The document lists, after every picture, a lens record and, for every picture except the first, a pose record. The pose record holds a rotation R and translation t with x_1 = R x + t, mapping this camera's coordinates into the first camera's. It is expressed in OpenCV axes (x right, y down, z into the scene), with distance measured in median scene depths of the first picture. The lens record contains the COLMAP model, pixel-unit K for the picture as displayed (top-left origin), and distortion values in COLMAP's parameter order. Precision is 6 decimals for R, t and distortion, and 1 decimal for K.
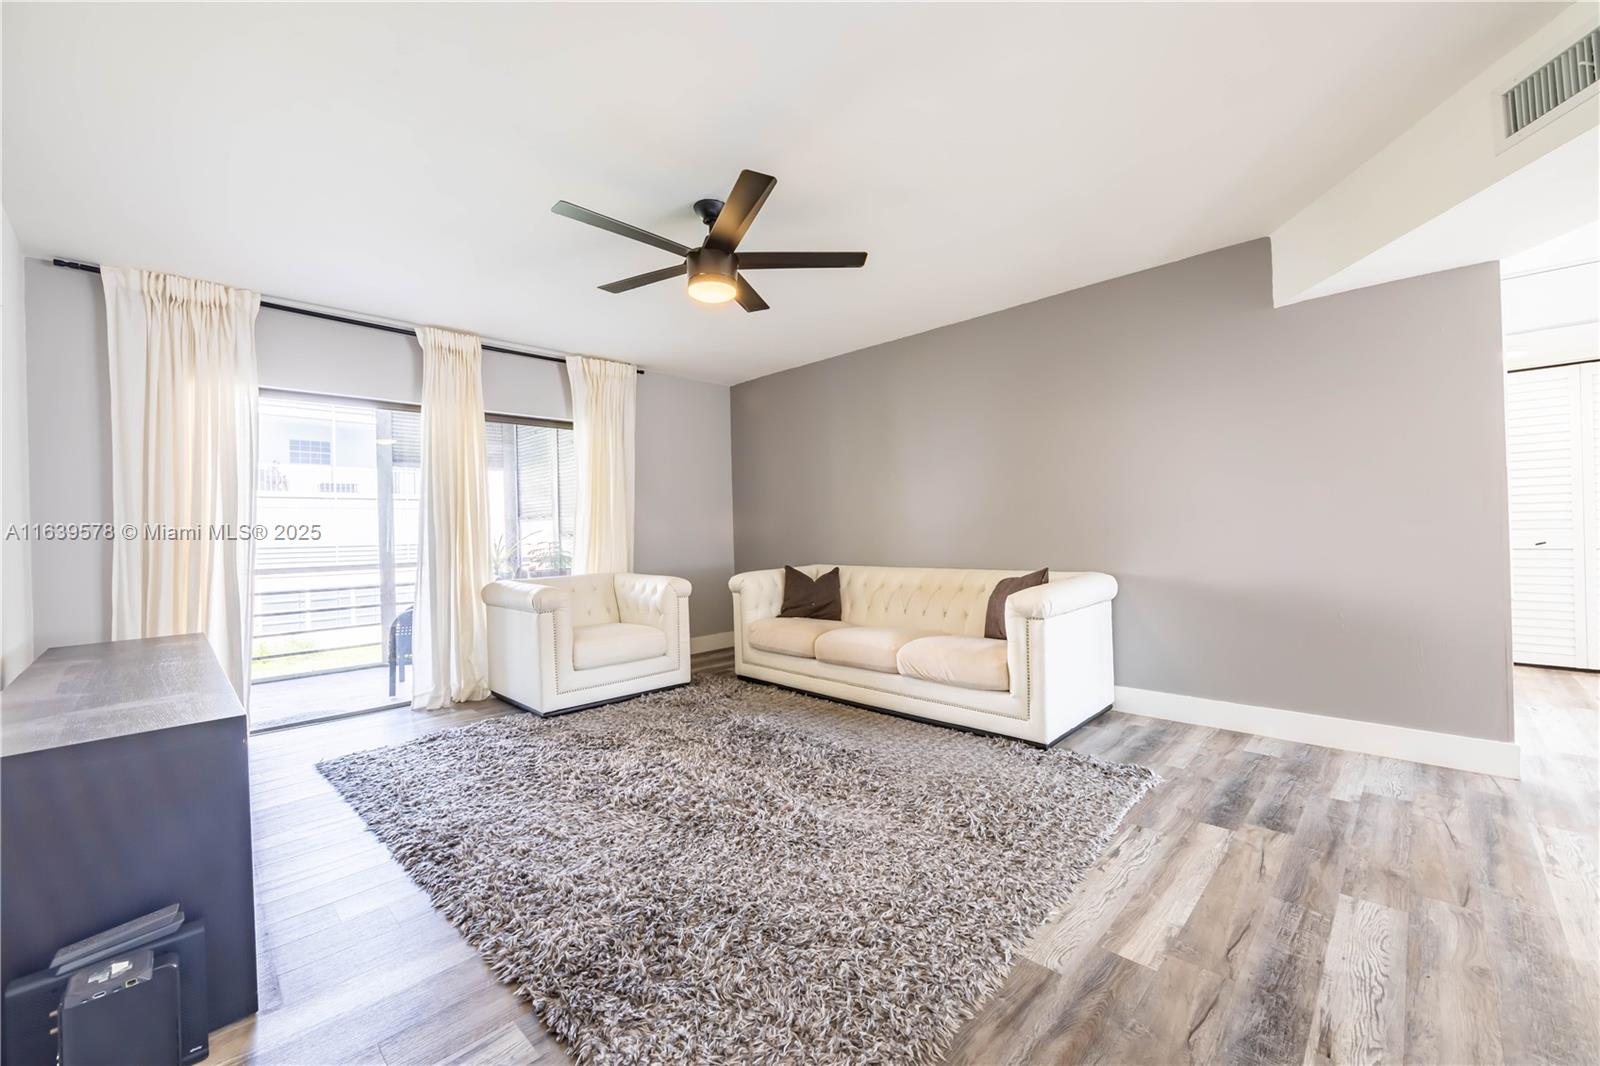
lens RADIAL K [[631.1, 0, 798.0], [0, 631.1, 532.7], [0, 0, 1]] dist [-0.007603, 0.000523]
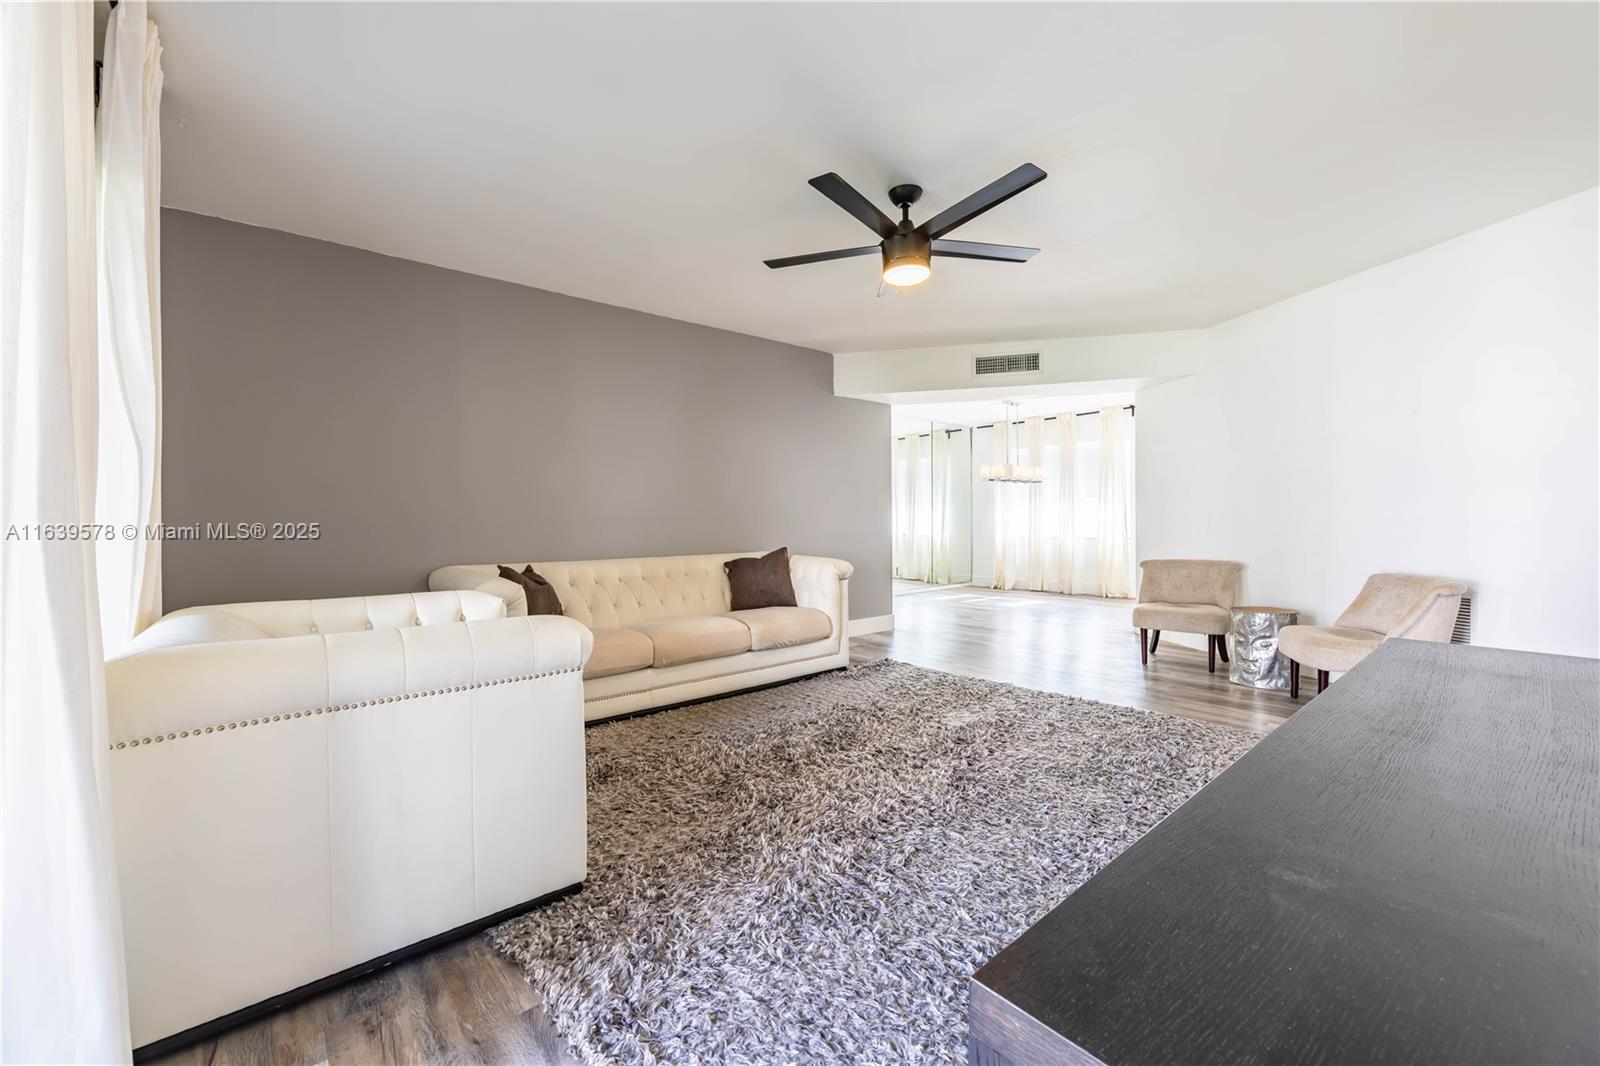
lens RADIAL K [[635.9, 0, 803.4], [0, 635.9, 528.0], [0, 0, 1]] dist [-0.007051, 0.000065]
pose [[0.088551, 0.014934, 0.995960, -1.005591], [0.016017, 0.999737, -0.016415, 0.041459], [-0.995943, 0.017406, 0.088288, 0.913003]]
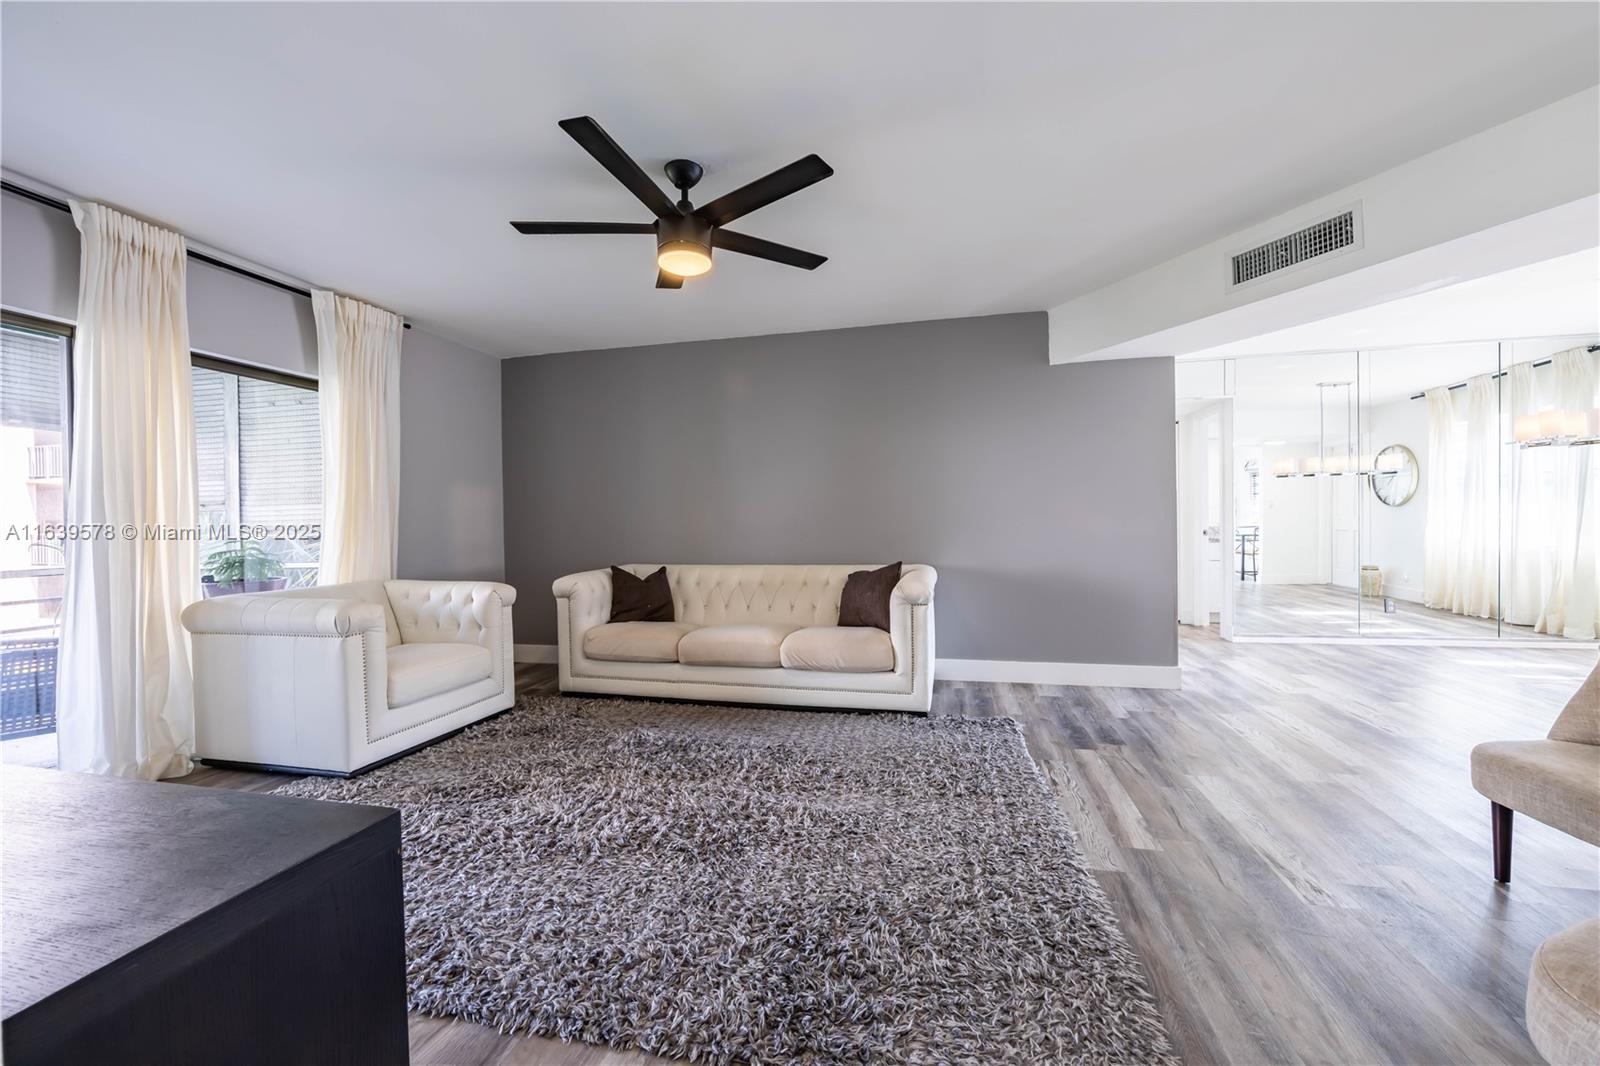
lens RADIAL K [[631.1, 0, 798.0], [0, 631.1, 532.7], [0, 0, 1]] dist [-0.007603, 0.000523]
pose [[0.856198, 0.004047, 0.516632, -0.393355], [-0.004012, 0.999991, -0.001184, 0.006079], [-0.516632, -0.001059, 0.856207, 0.117476]]
